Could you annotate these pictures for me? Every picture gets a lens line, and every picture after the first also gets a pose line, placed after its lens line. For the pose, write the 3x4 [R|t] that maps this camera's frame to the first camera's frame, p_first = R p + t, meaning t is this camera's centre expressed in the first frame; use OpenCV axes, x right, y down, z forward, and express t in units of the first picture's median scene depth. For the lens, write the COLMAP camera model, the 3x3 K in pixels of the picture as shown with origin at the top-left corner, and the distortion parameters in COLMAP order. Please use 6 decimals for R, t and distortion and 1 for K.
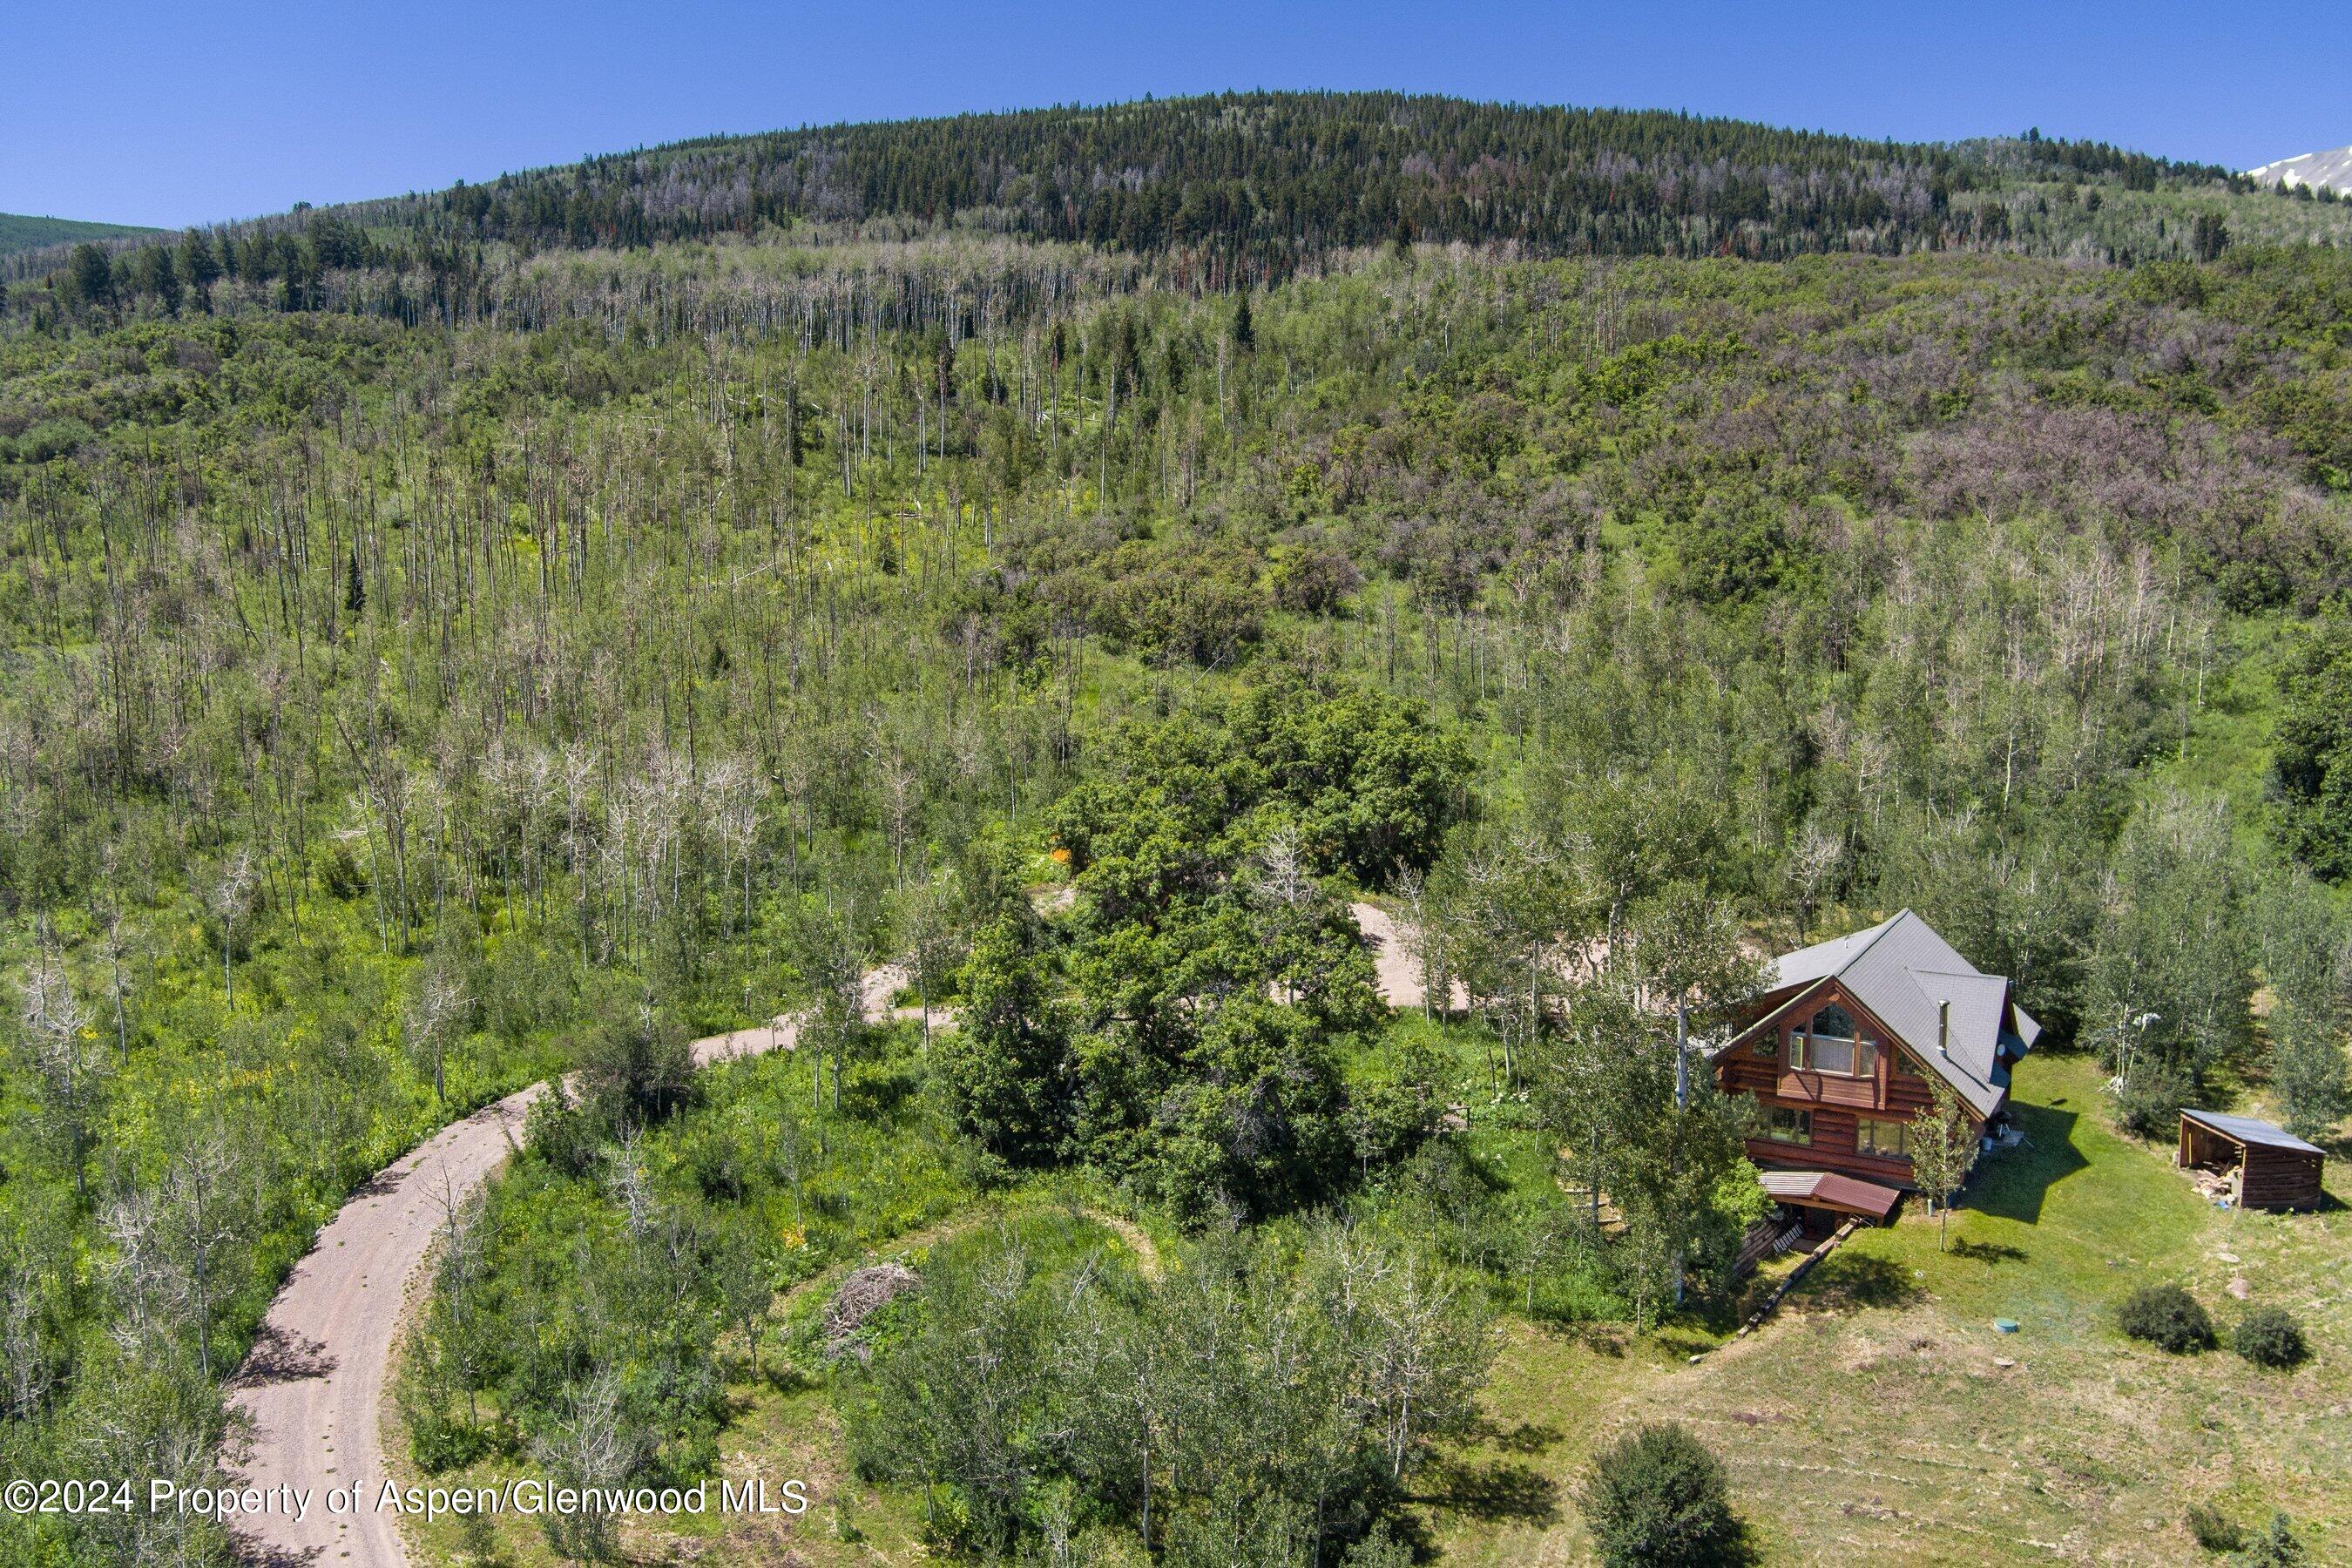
lens RADIAL K [[1903.0, 0, 1176.0], [0, 1903.0, 784.0], [0, 0, 1]] dist [-0.082976, 0.048846]
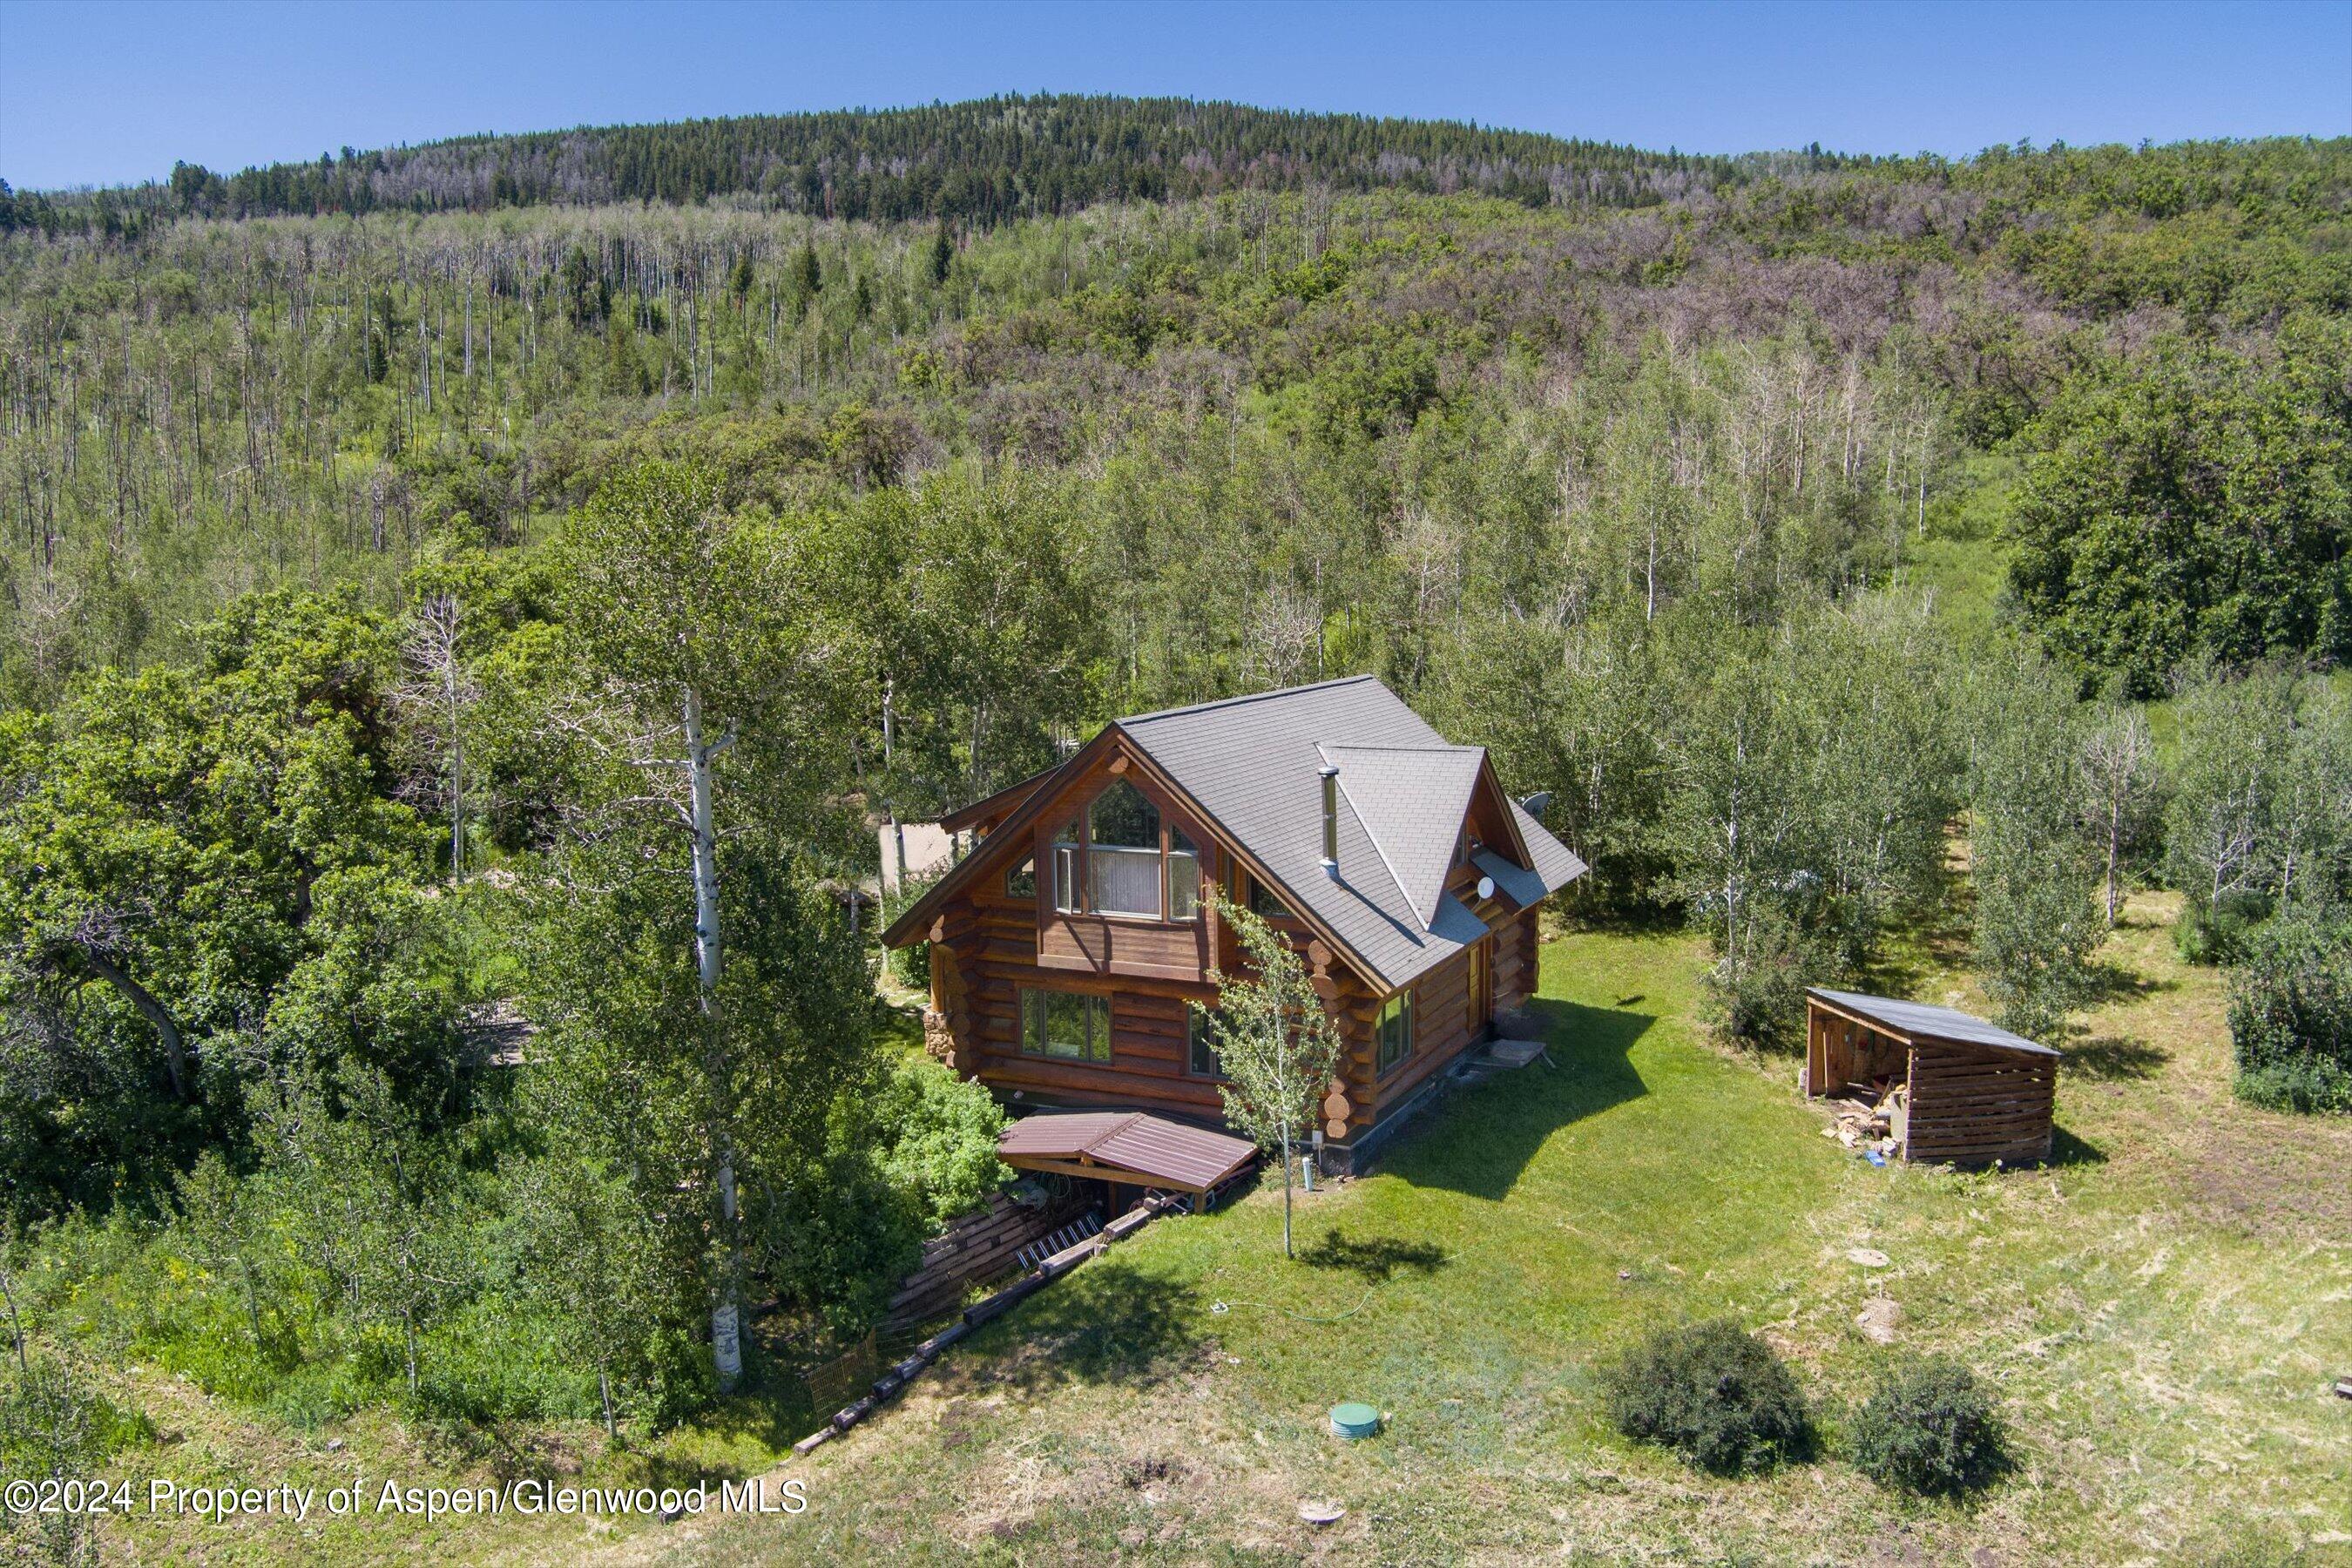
lens RADIAL K [[1901.2, 0, 1176.0], [0, 1901.2, 784.0], [0, 0, 1]] dist [-0.063695, 0.003759]
pose [[0.995576, -0.008039, 0.093615, 0.283050], [0.009660, 0.999811, -0.016873, 0.113866], [-0.093462, 0.017702, 0.995465, 0.433426]]
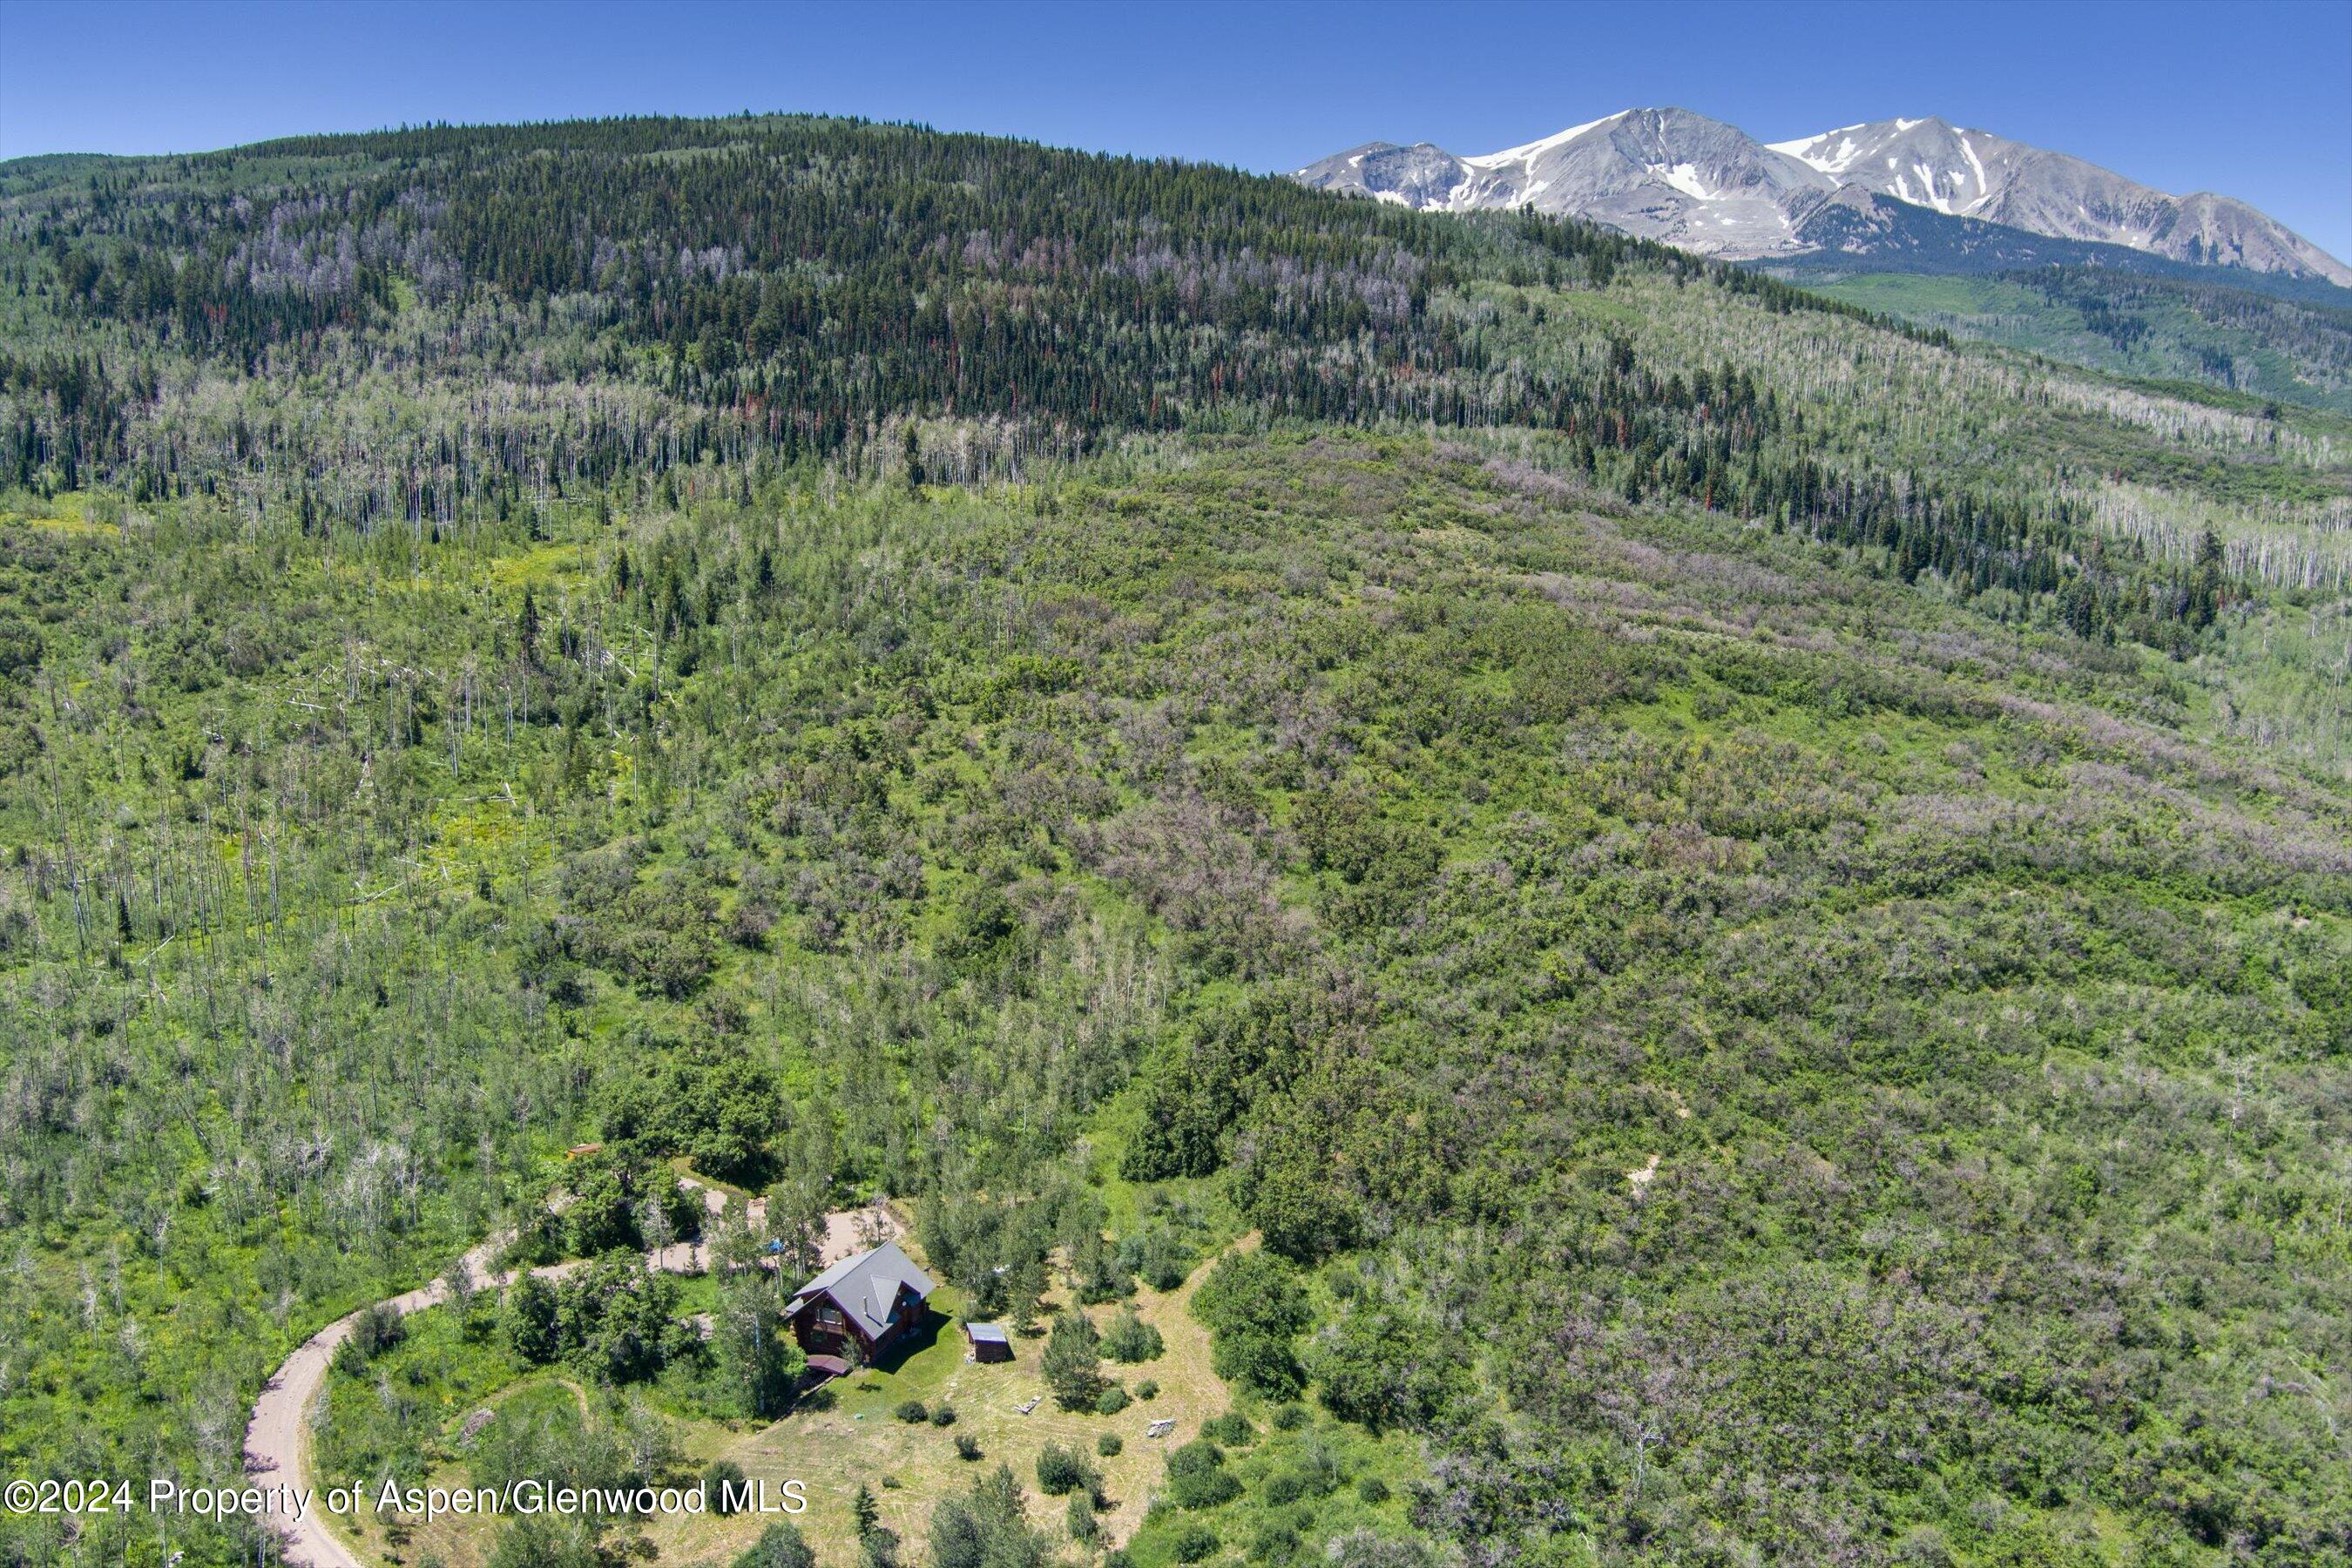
lens RADIAL K [[1901.2, 0, 1176.0], [0, 1901.2, 784.0], [0, 0, 1]] dist [-0.063695, 0.003759]
pose [[0.981947, -0.019310, 0.188166, 0.308927], [0.011323, 0.998992, 0.043428, -0.691618], [-0.188815, -0.040514, 0.981177, -1.652931]]
